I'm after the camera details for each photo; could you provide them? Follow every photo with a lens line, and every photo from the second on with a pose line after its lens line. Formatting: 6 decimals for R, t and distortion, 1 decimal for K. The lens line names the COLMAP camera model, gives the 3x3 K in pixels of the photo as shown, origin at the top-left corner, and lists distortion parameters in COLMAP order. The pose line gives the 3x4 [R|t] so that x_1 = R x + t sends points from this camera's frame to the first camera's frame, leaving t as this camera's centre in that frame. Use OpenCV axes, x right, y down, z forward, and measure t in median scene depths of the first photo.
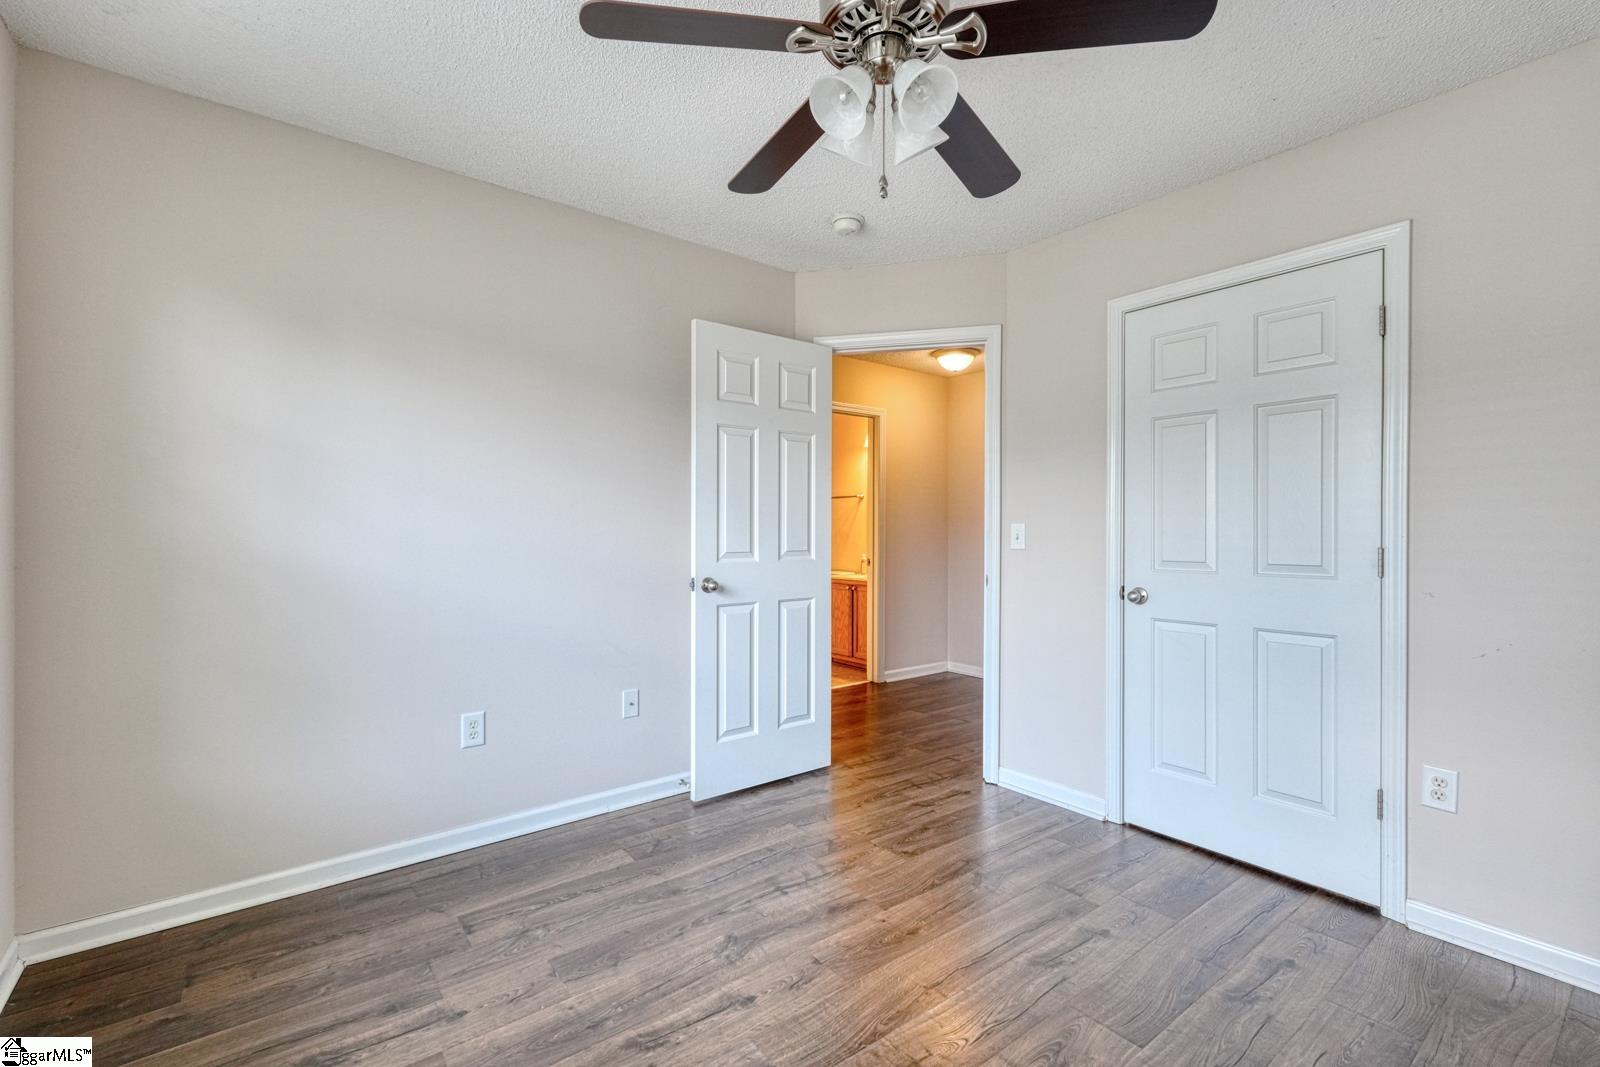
lens RADIAL K [[699.8, 0, 802.2], [0, 699.8, 528.4], [0, 0, 1]] dist [0.002345, 0.000056]
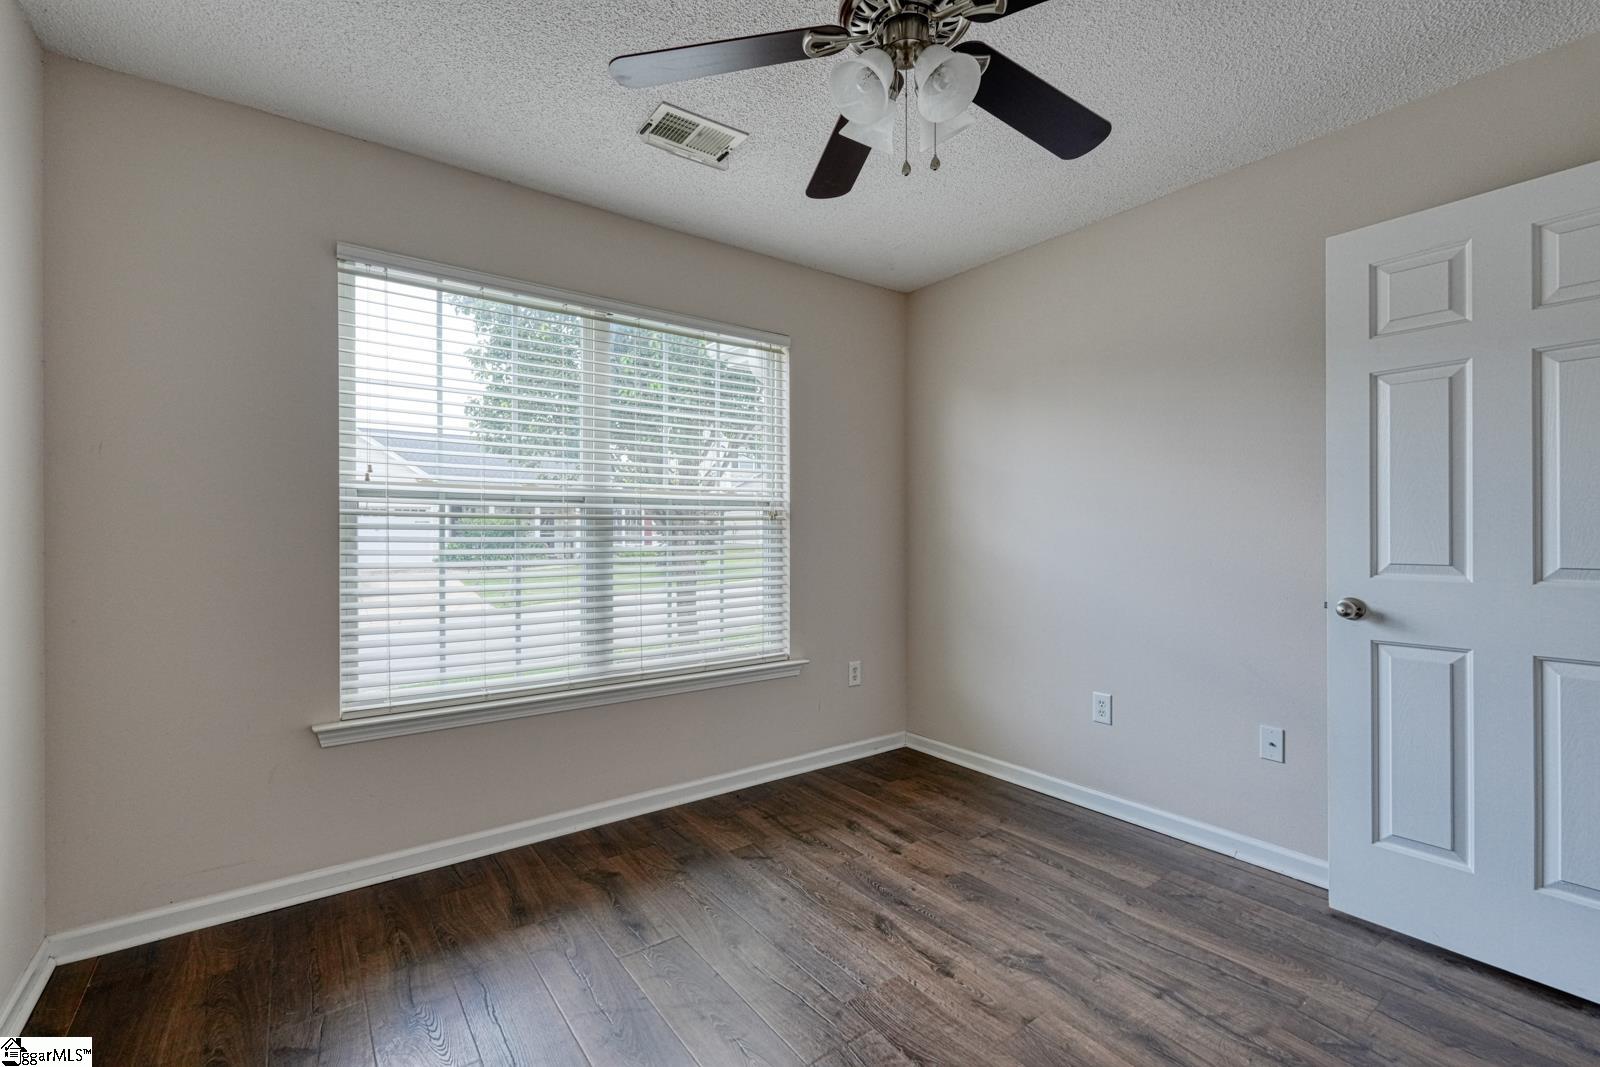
lens RADIAL K [[699.8, 0, 795.2], [0, 699.8, 526.4], [0, 0, 1]] dist [0.002345, 0.000056]
pose [[-0.034472, -0.008798, -0.999367, 0.740582], [0.006656, 0.999937, -0.009033, 0.002058], [0.999383, -0.006963, -0.034411, 0.599956]]
